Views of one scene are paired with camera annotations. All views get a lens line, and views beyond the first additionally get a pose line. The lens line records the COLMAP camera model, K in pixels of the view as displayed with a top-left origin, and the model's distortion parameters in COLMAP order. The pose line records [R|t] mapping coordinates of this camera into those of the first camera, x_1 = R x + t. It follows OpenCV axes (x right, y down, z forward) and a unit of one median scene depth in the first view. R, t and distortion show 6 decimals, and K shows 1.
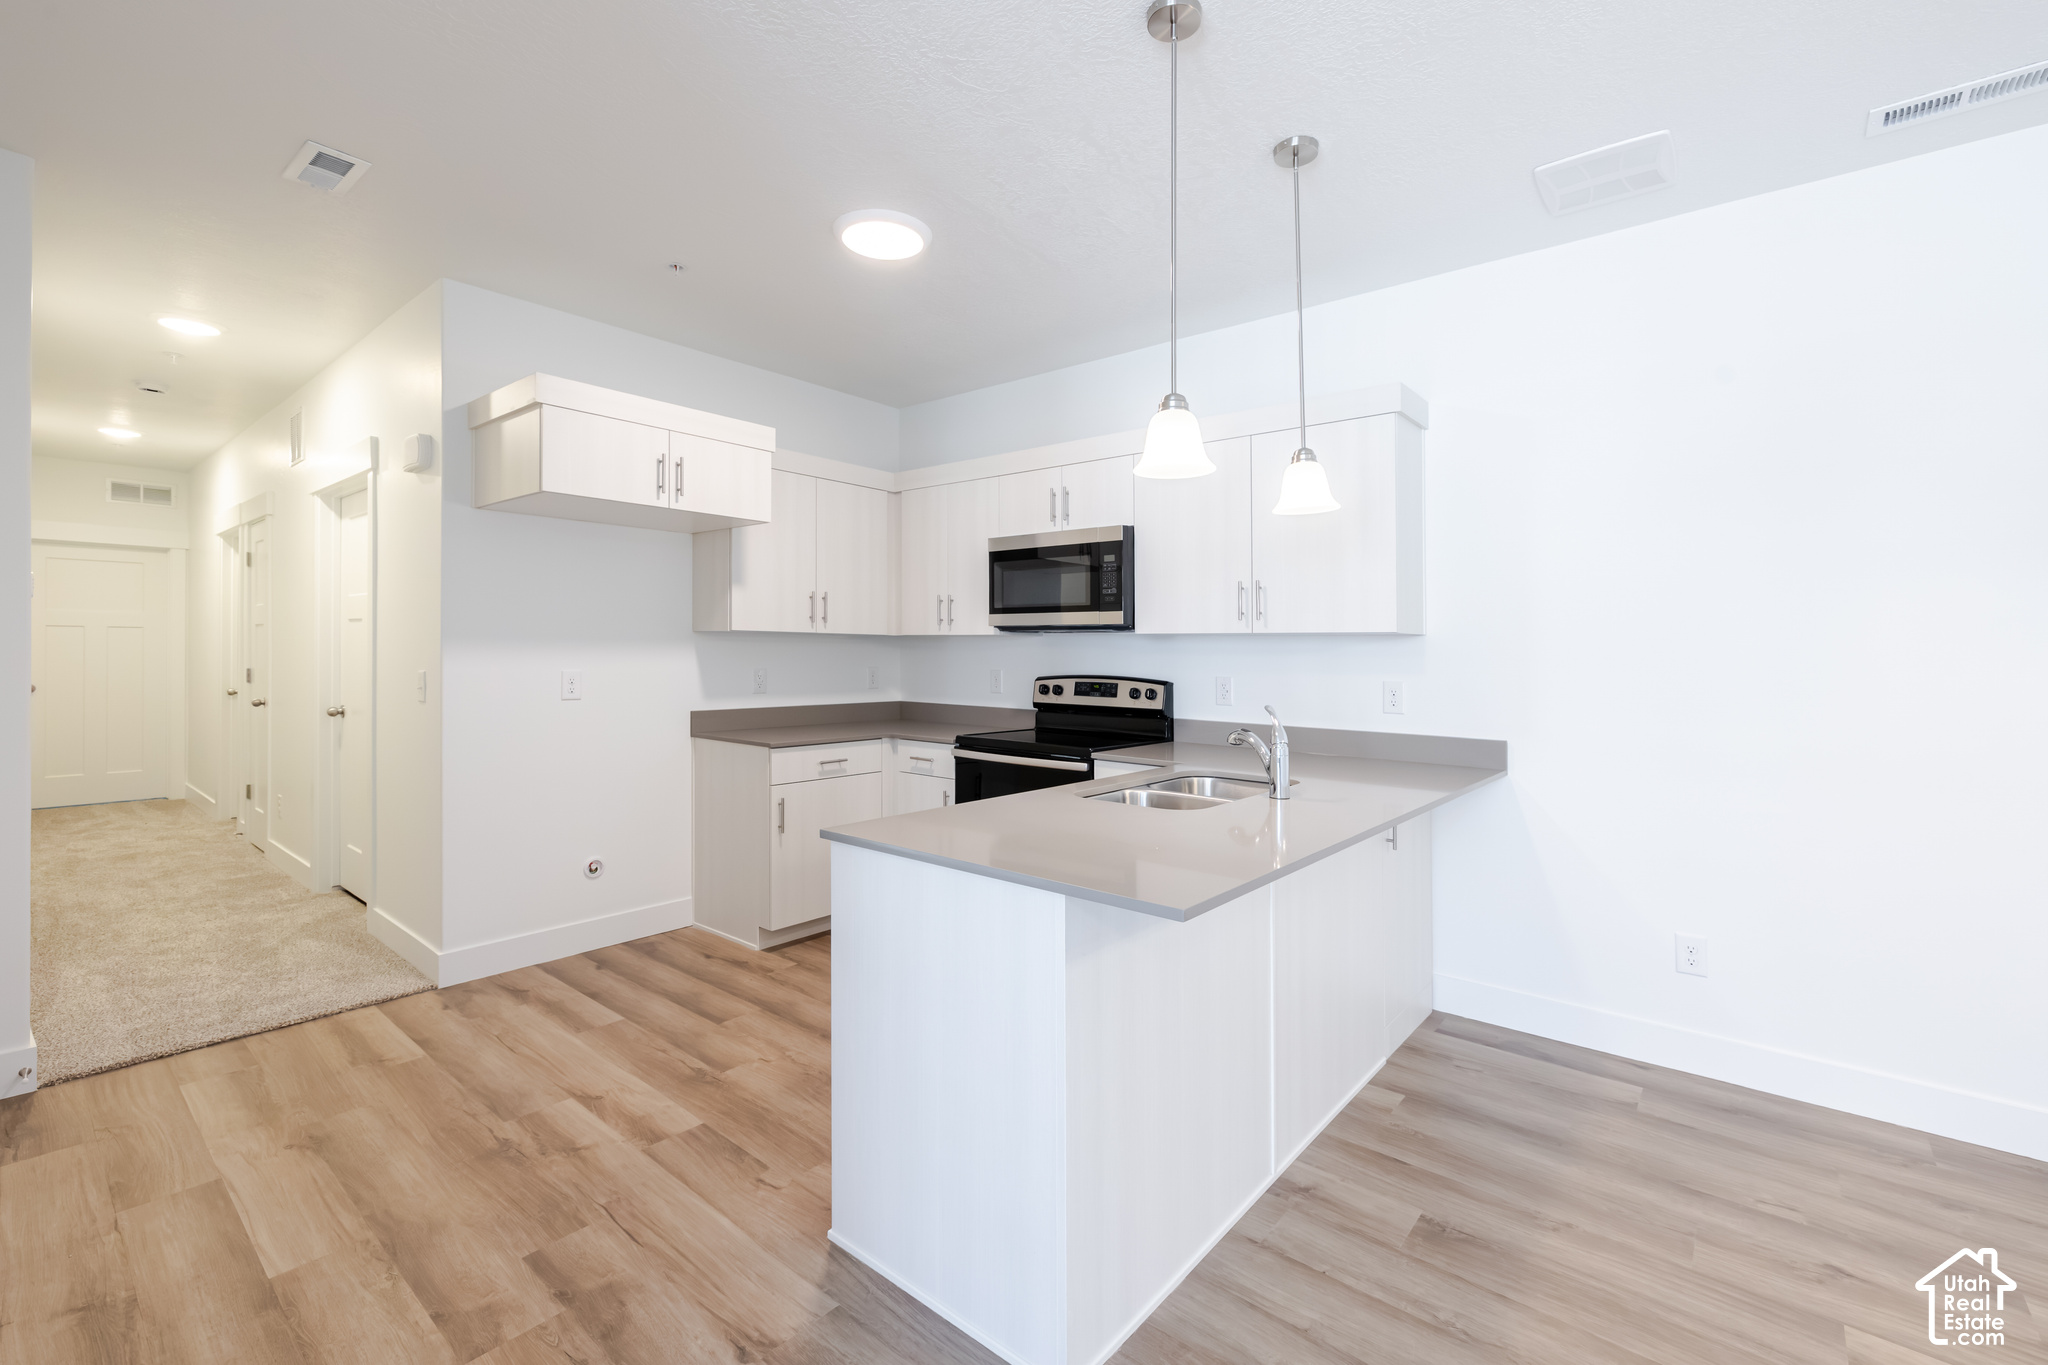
lens RADIAL K [[879.5, 0, 1033.3], [0, 879.5, 641.3], [0, 0, 1]] dist [0.001084, 0.000194]
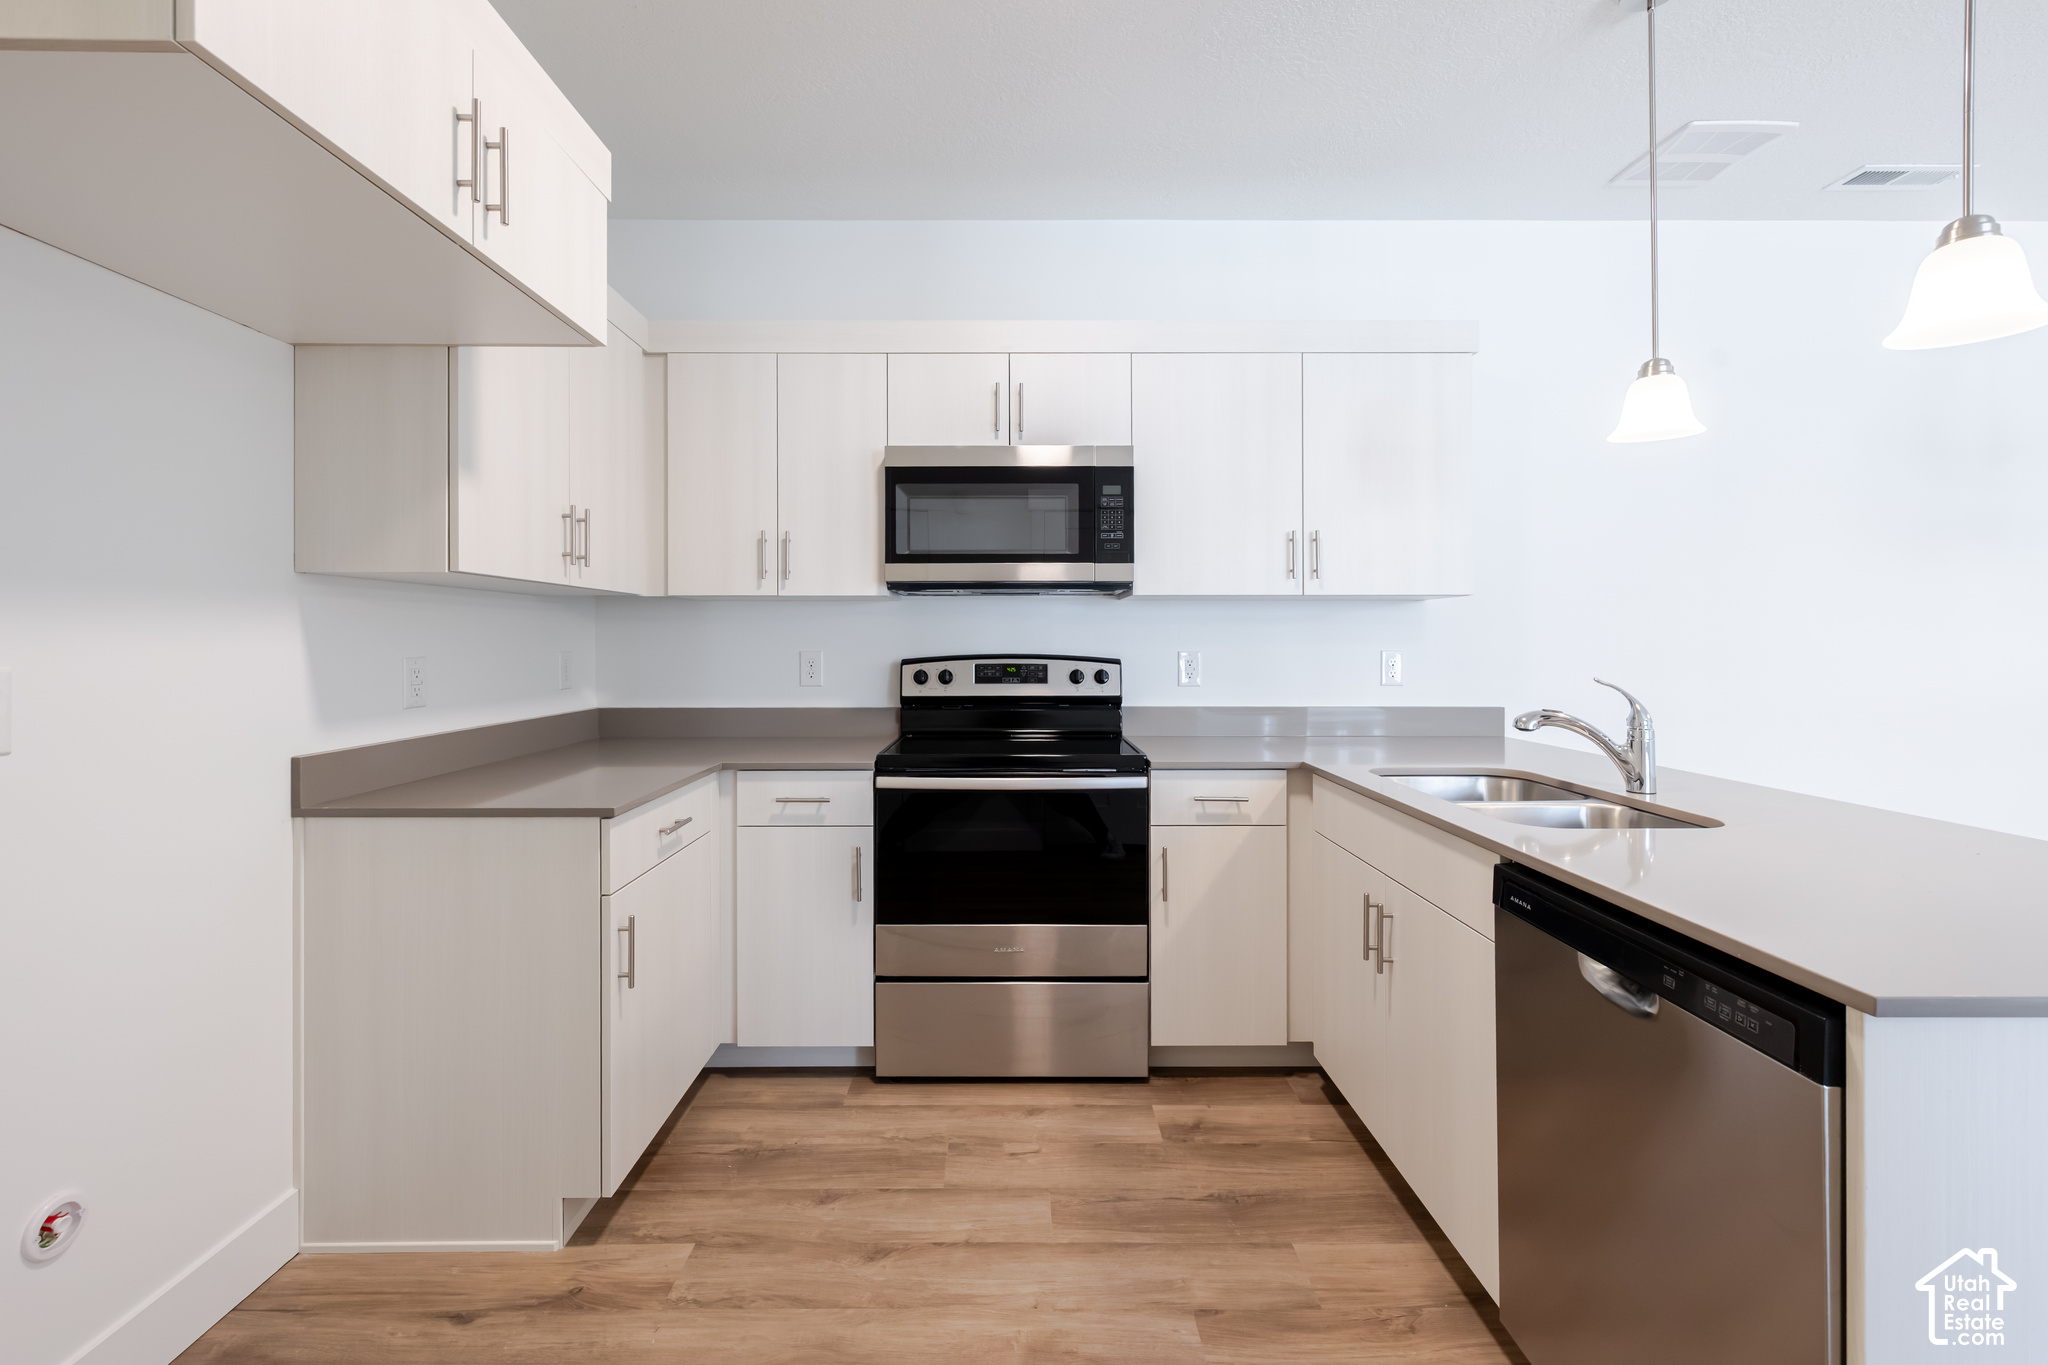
lens RADIAL K [[876.1, 0, 1018.3], [0, 876.1, 633.1], [0, 0, 1]] dist [0.002500, 0.000630]
pose [[0.763282, -0.004402, 0.646051, -0.443938], [0.001689, 0.999987, 0.004818, 0.020097], [-0.646064, -0.002586, 0.763279, 0.501904]]
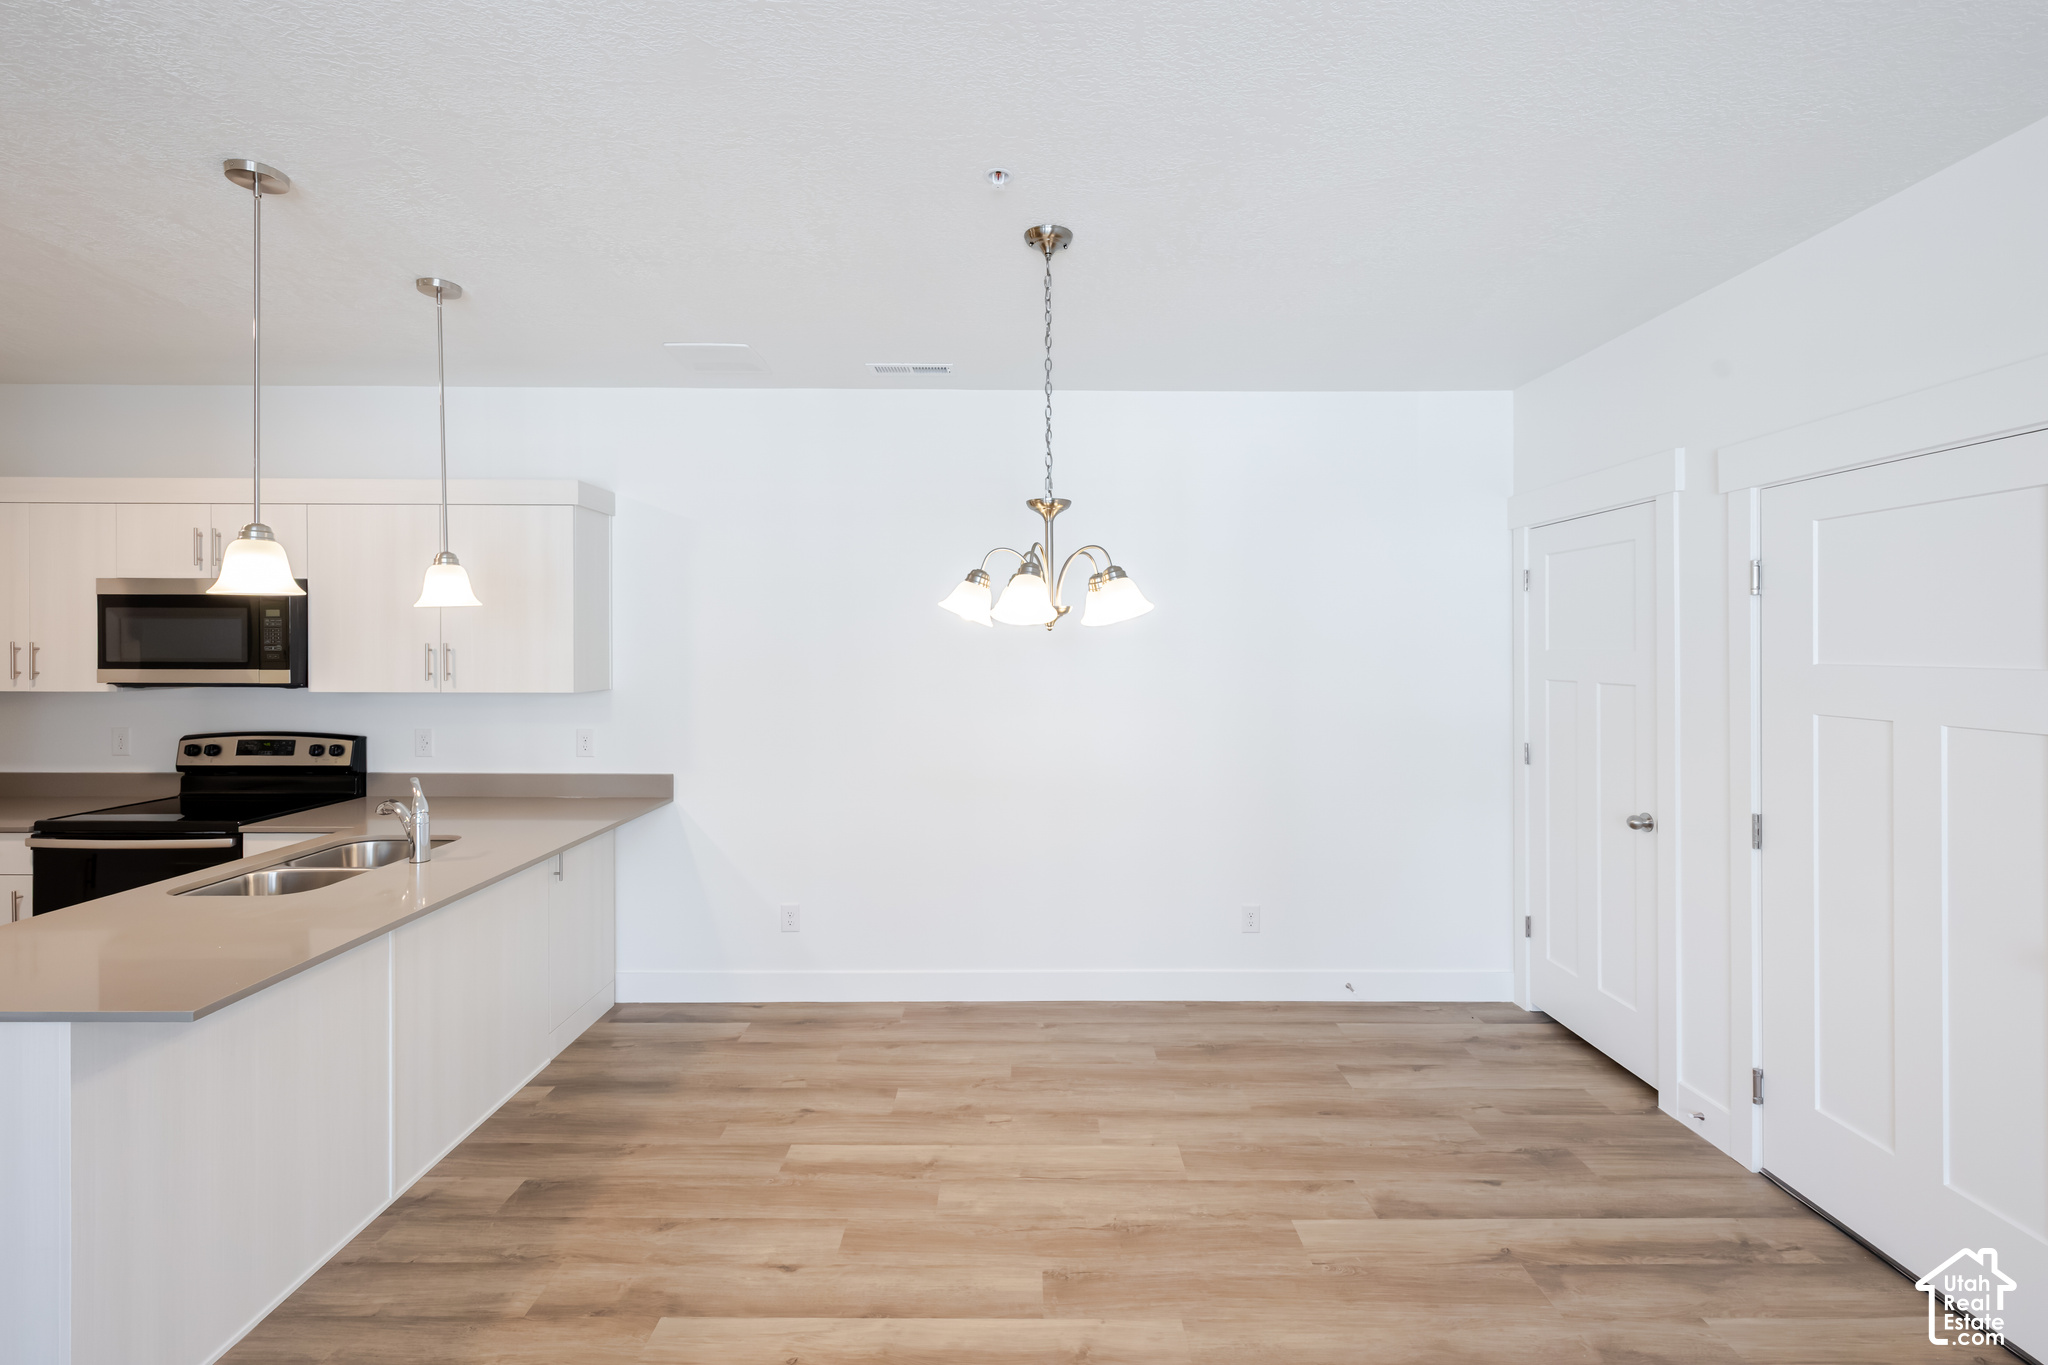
lens RADIAL K [[876.1, 0, 1018.3], [0, 876.1, 633.1], [0, 0, 1]] dist [0.002500, 0.000630]
pose [[0.767592, -0.000195, 0.640939, 0.097488], [-0.002883, 0.999989, 0.003756, -0.079720], [-0.640933, -0.004731, 0.767582, -0.233283]]
